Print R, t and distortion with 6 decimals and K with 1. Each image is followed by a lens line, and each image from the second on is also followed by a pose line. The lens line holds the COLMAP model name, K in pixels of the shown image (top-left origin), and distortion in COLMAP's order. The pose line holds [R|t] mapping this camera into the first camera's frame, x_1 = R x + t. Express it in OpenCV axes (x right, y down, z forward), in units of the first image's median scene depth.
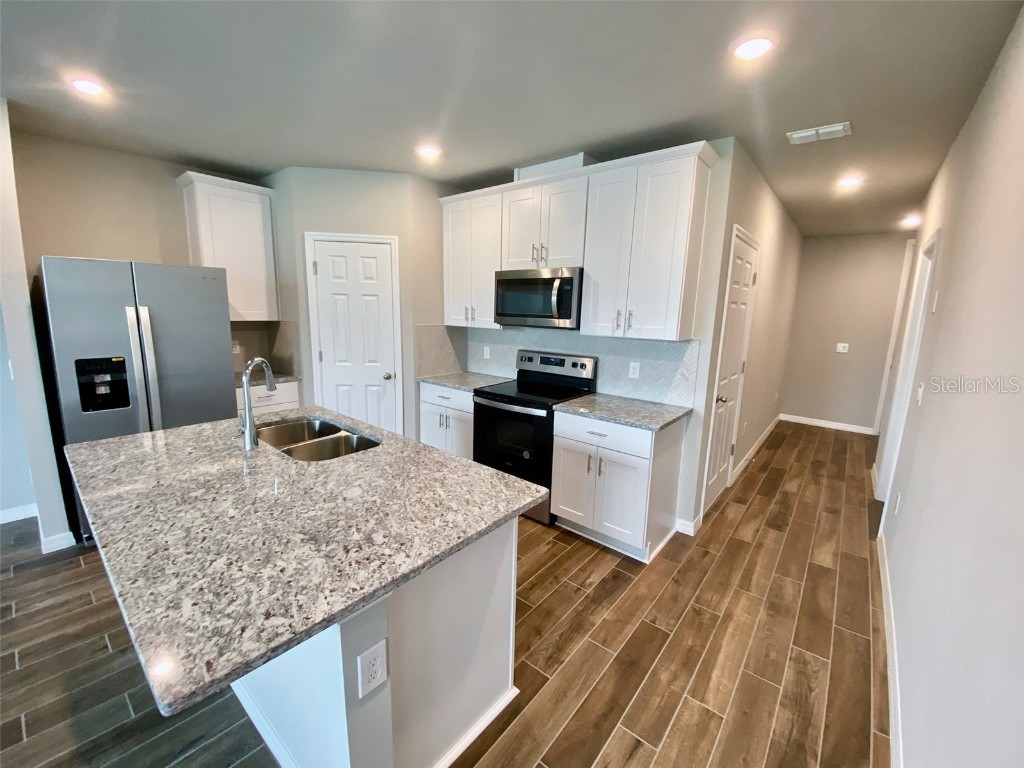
lens RADIAL K [[421.1, 0, 512.0], [0, 421.1, 384.0], [0, 0, 1]] dist [-0.008535, -0.000169]
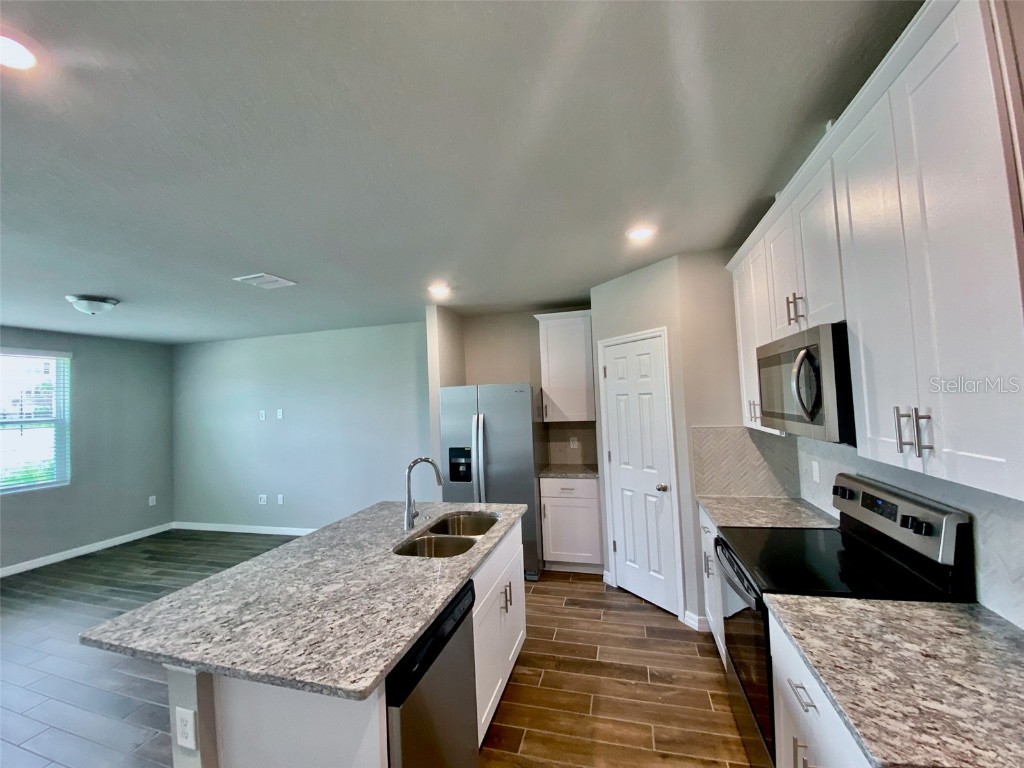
lens RADIAL K [[417.0, 0, 513.4], [0, 417.0, 365.7], [0, 0, 1]] dist [0.023955, -0.018735]
pose [[0.377801, -0.115779, -0.918619, 0.523495], [-0.110196, 0.979476, -0.168769, -0.111073], [0.919306, 0.164989, 0.357289, 0.521778]]
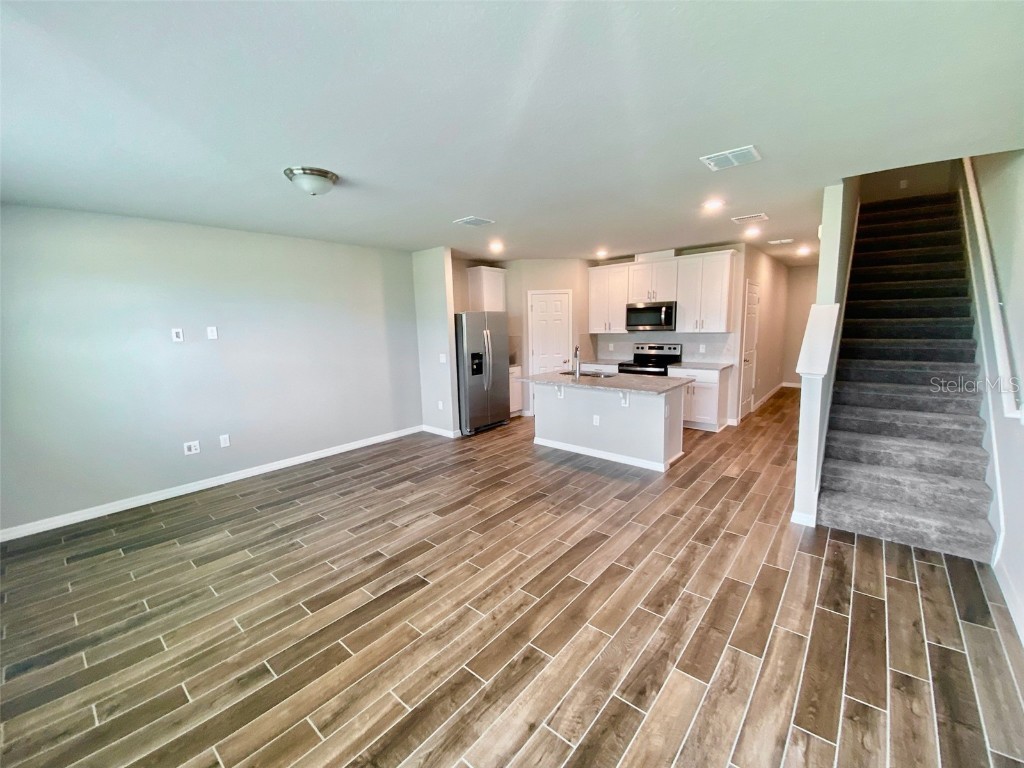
lens RADIAL K [[410.3, 0, 512.0], [0, 410.3, 384.0], [0, 0, 1]] dist [-0.003461, -0.000323]
pose [[0.998153, -0.048914, -0.036035, -0.652564], [0.047746, 0.998328, -0.032591, 0.182693], [0.037569, 0.030810, 0.998819, -1.177496]]
